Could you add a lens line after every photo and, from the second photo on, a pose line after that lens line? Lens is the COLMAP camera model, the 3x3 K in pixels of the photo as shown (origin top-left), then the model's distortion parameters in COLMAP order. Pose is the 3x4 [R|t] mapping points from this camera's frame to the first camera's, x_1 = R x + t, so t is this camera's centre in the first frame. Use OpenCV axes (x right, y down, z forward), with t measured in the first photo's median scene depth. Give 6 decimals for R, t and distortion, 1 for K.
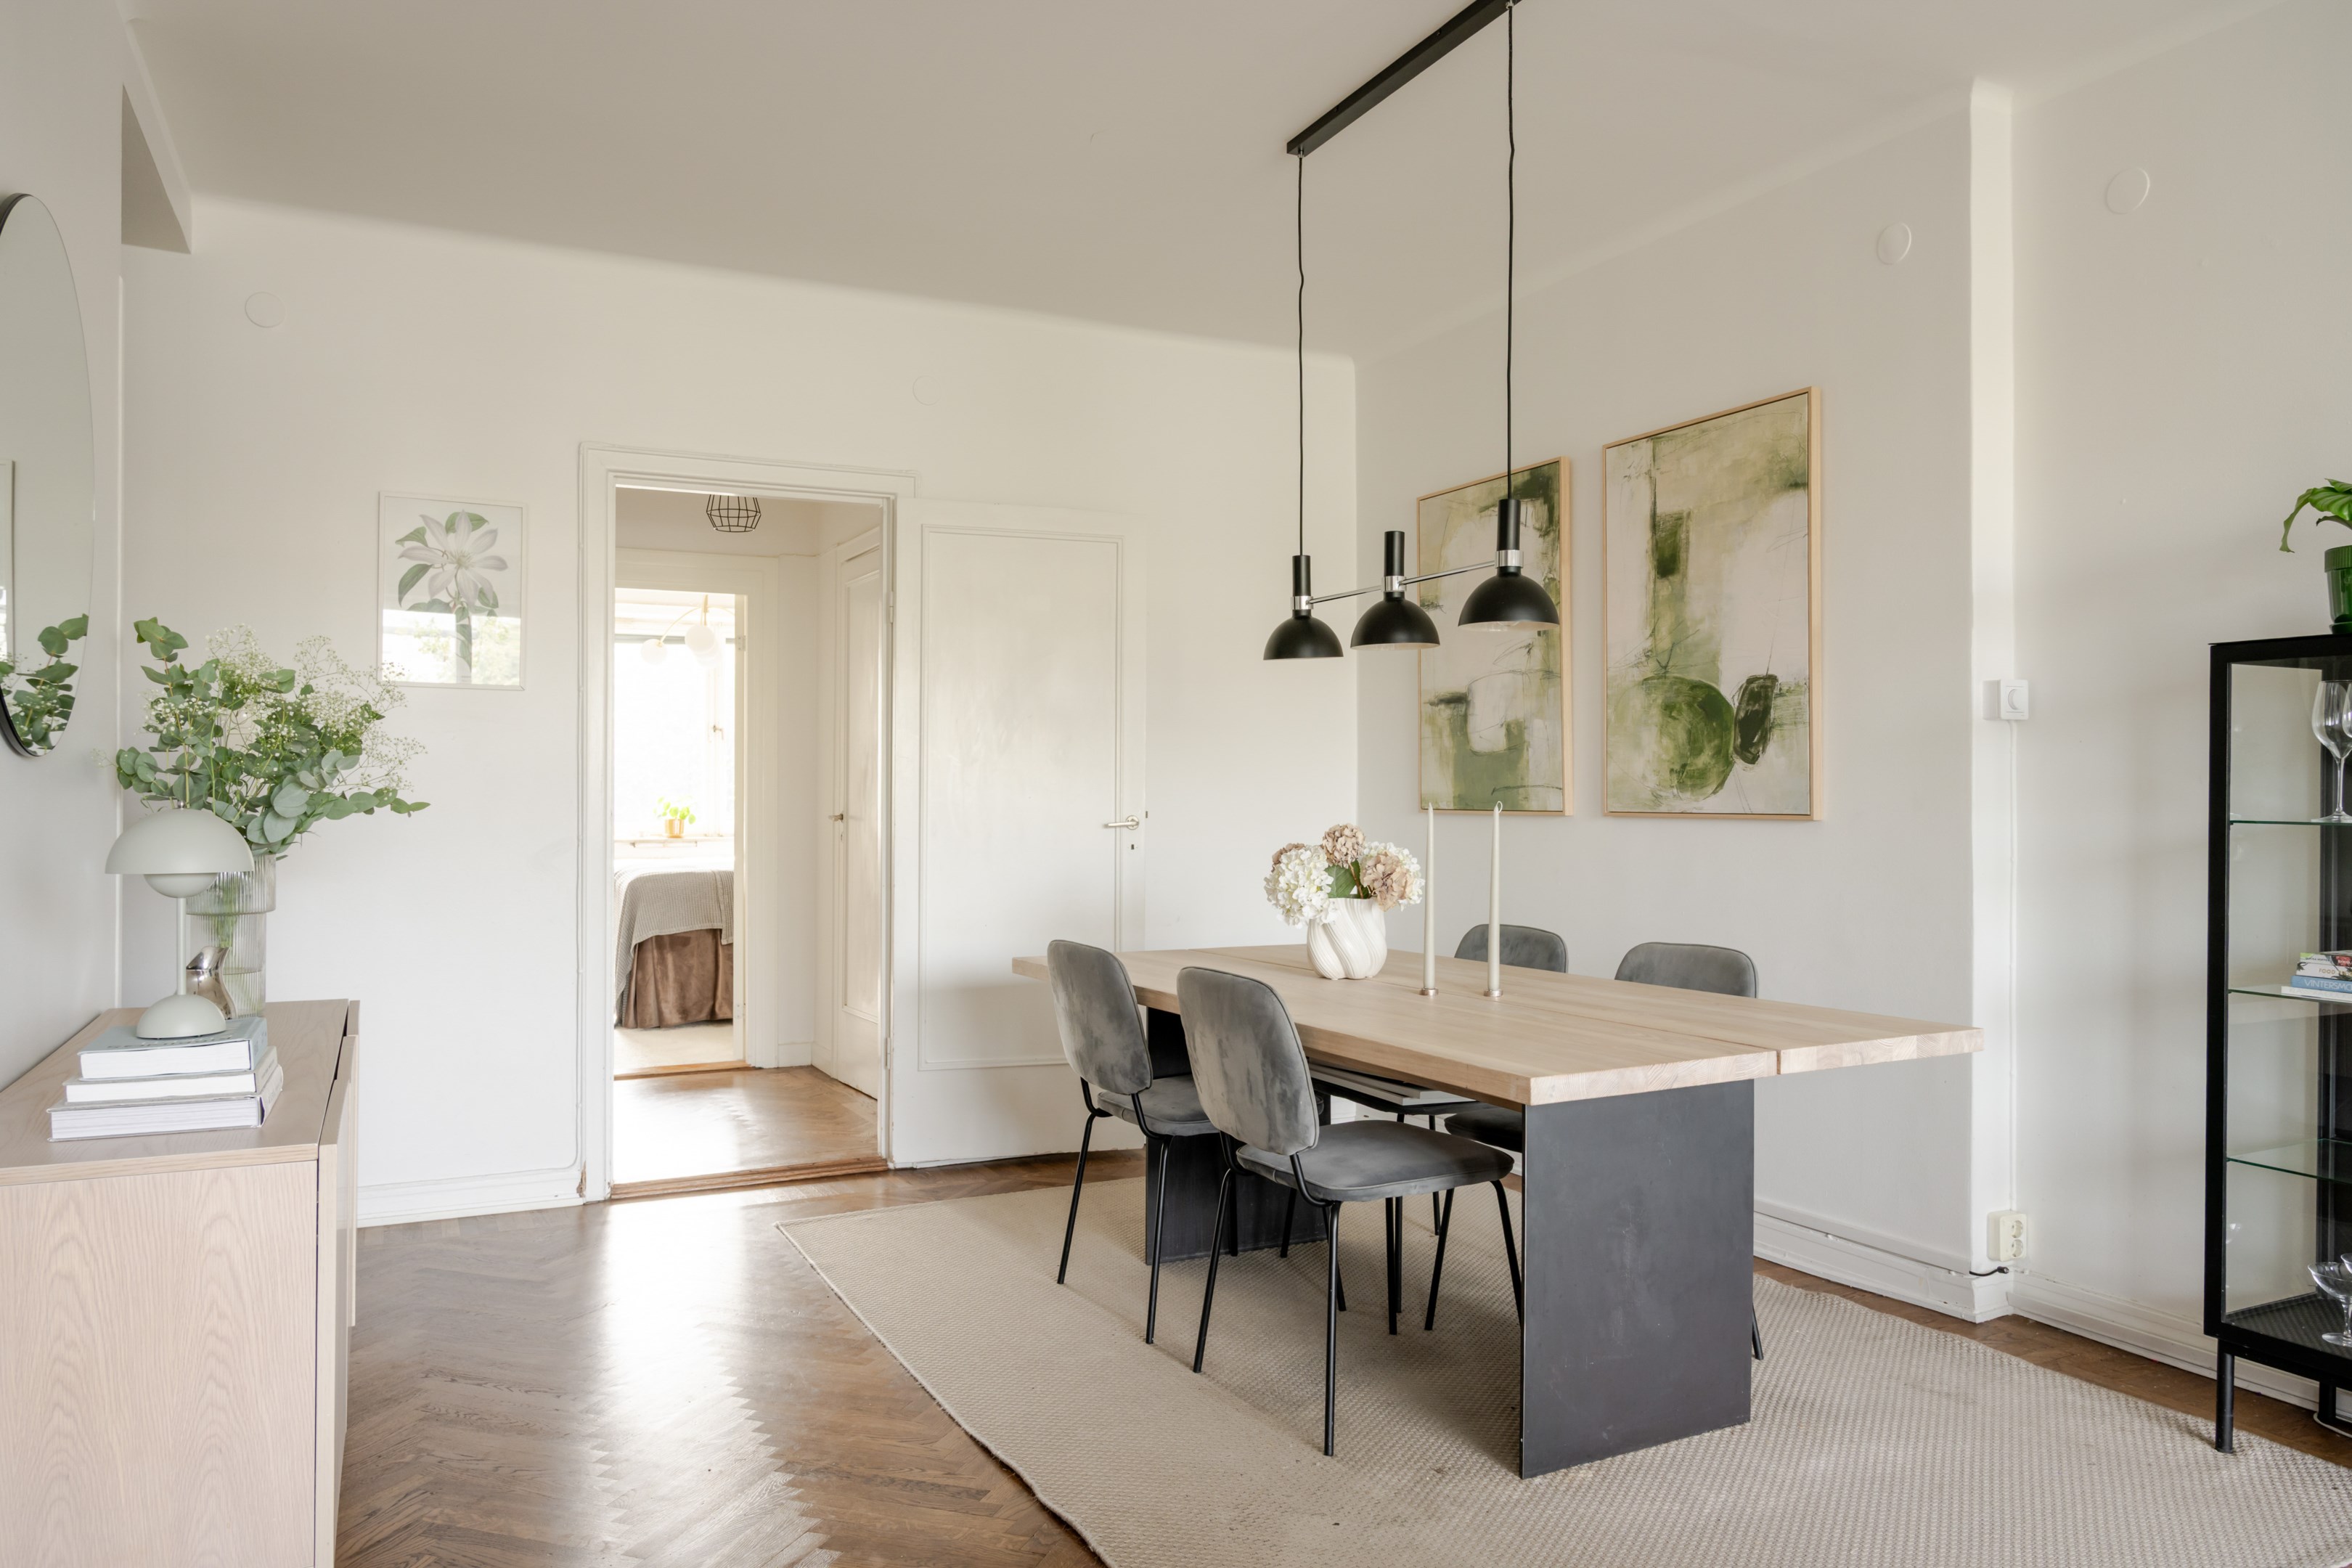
lens RADIAL K [[1673.5, 0, 1179.5], [0, 1673.5, 788.1], [0, 0, 1]] dist [-0.008369, -0.003582]
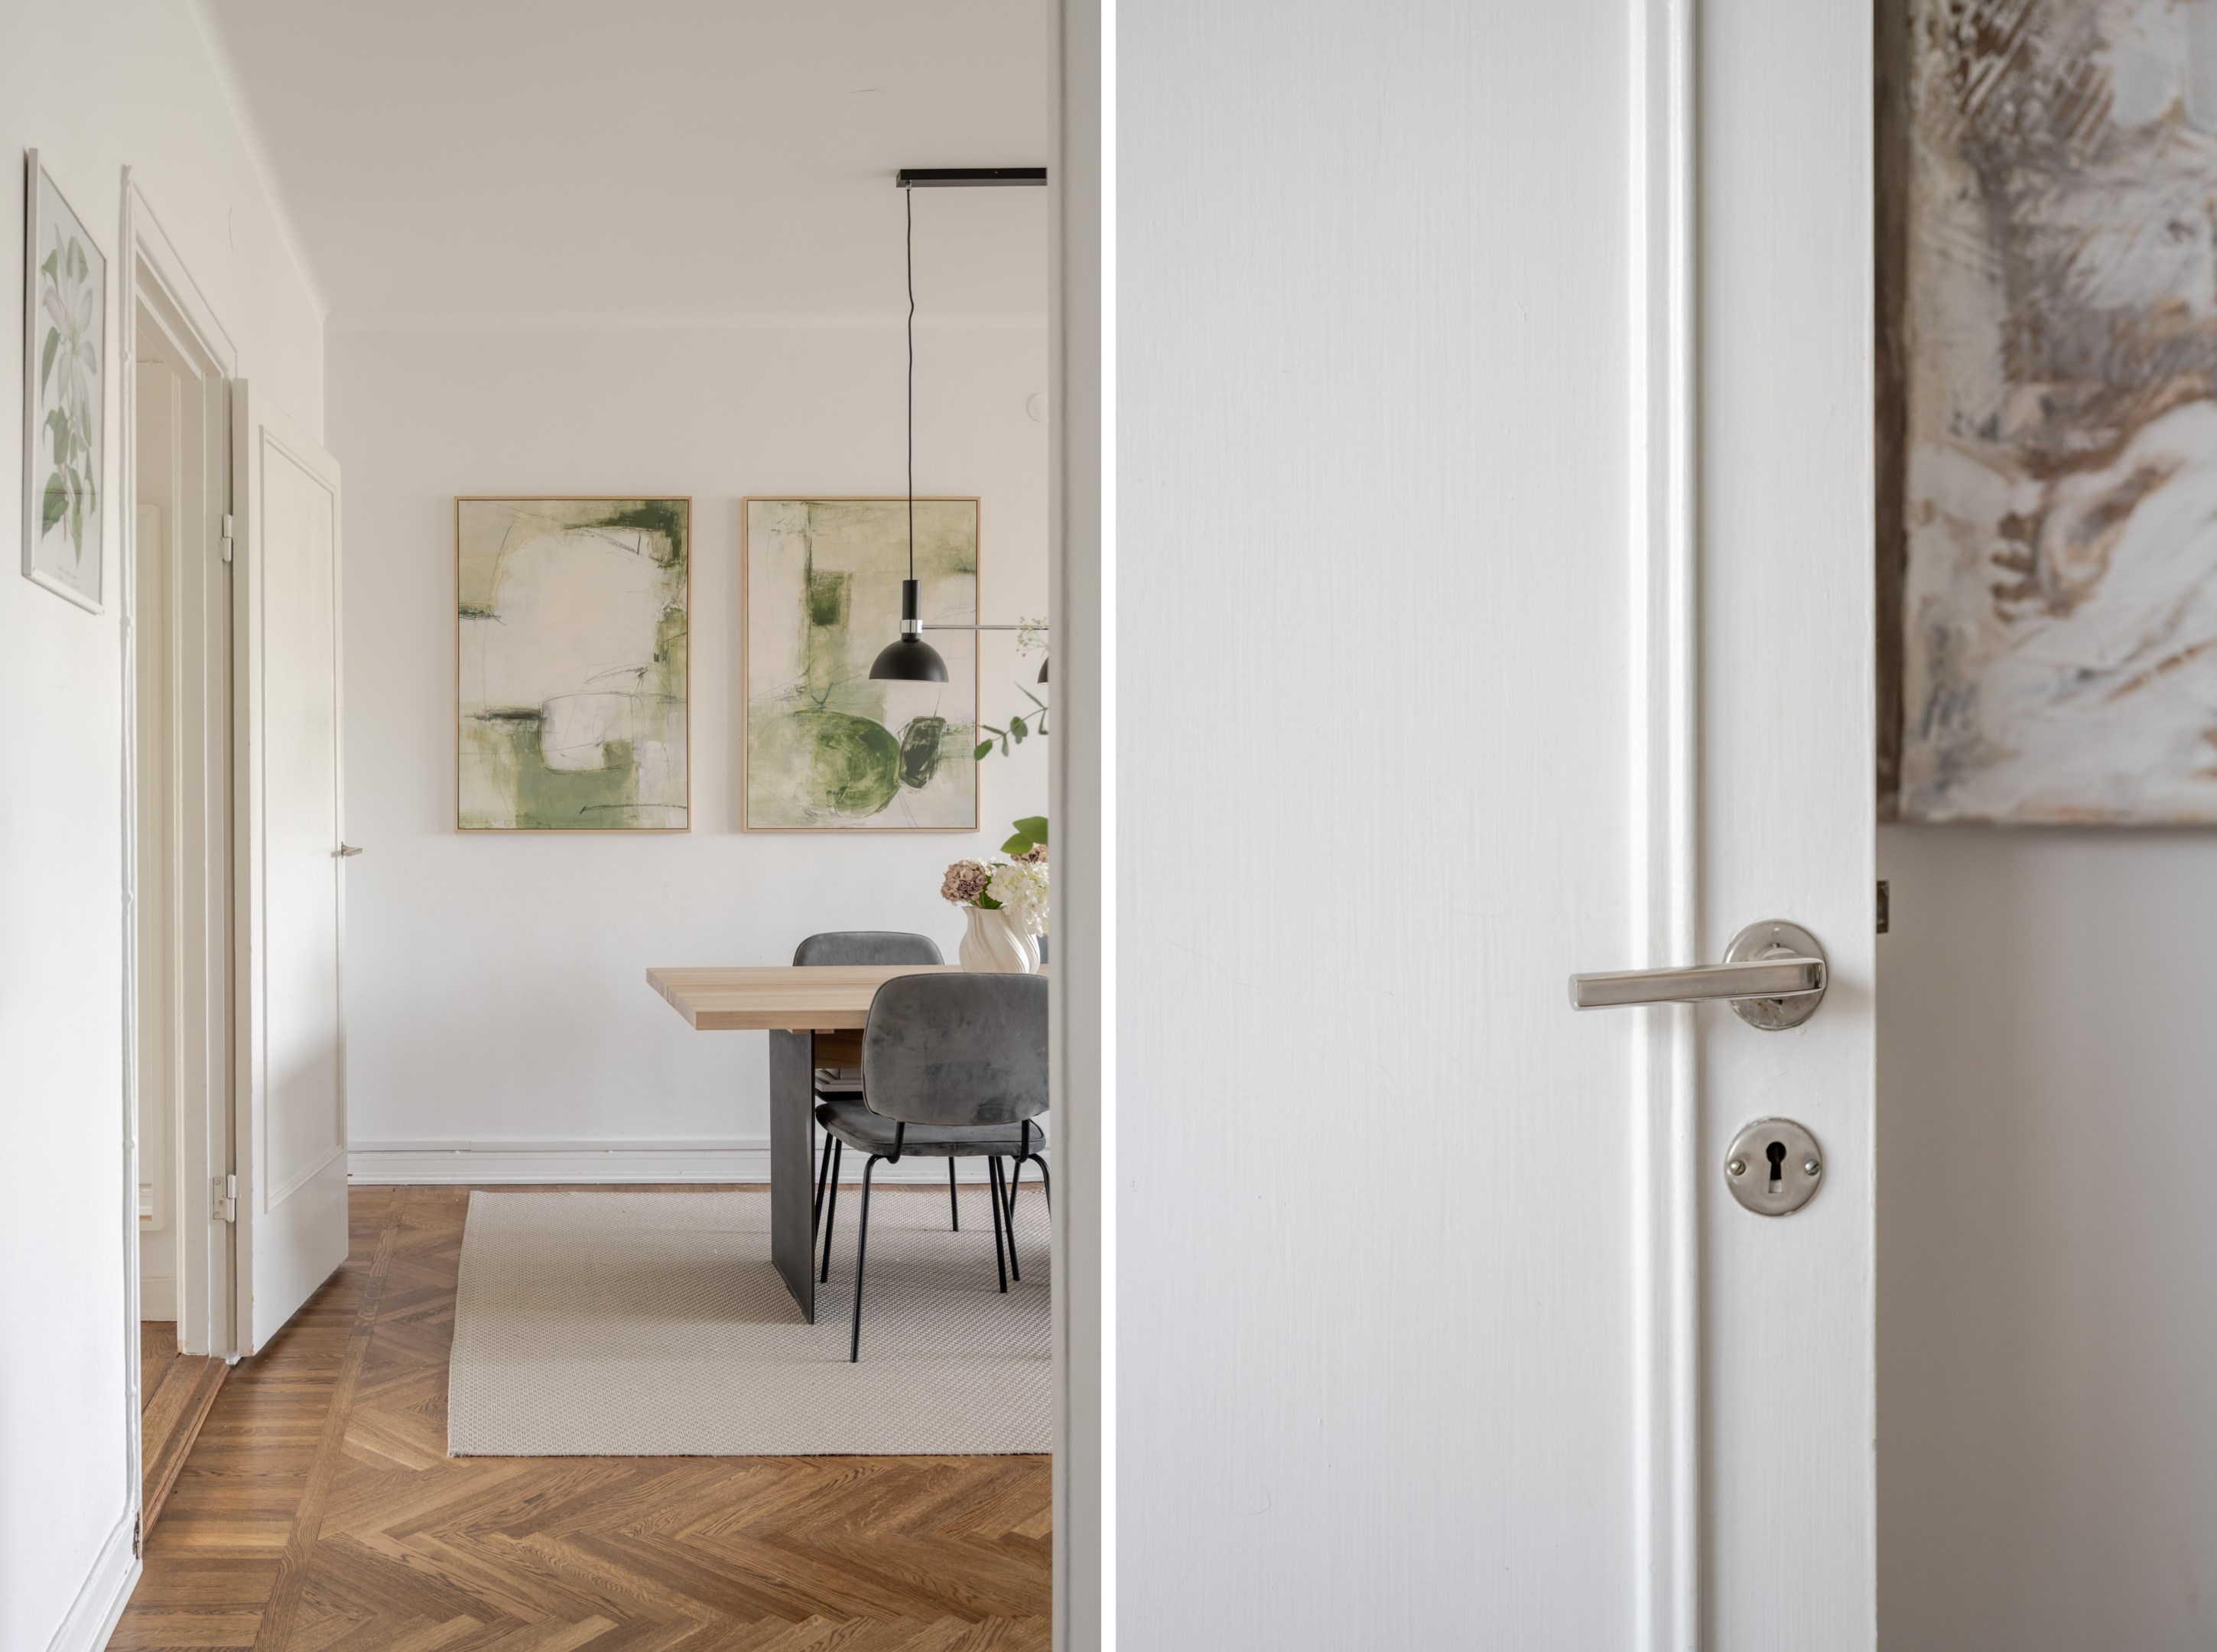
lens RADIAL K [[3253.9, 0, 1105.4], [0, 3253.9, 825.0], [0, 0, 1]] dist [-0.029084, 0.000000]
pose [[0.326213, -0.008270, 0.945260, -1.768392], [-0.002180, 0.999952, 0.009501, -0.009515], [-0.945294, -0.005160, 0.326179, 0.076851]]
